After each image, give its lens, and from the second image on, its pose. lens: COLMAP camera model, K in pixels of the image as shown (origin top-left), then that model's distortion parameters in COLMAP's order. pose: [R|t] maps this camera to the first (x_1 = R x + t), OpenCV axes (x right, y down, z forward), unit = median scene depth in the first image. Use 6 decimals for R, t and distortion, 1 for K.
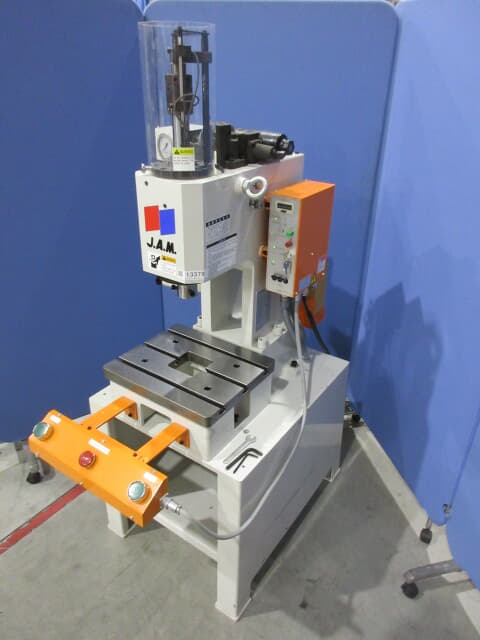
lens RADIAL K [[487.1, 0, 239.9], [0, 487.1, 330.8], [0, 0, 1]] dist [0.003574, 0.002542]
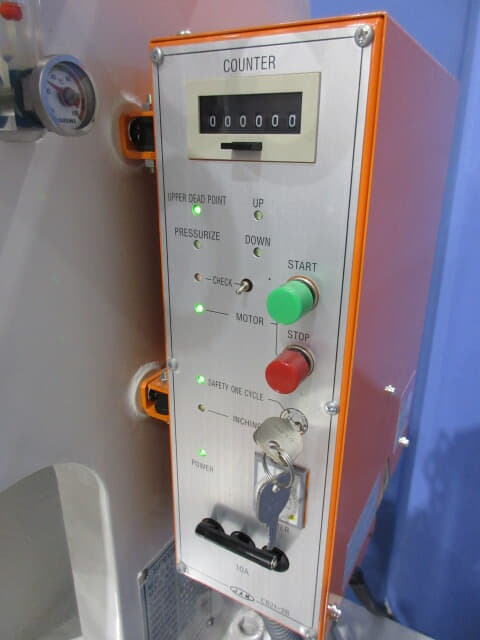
lens RADIAL K [[469.3, 0, 240.0], [0, 469.3, 320.0], [0, 0, 1]] dist [0.000801, 0.008212]
pose [[0.995014, -0.045813, 0.088593, 0.070790], [0.057962, 0.988478, -0.139830, -0.168605], [-0.081166, 0.144268, 0.986204, 0.830901]]
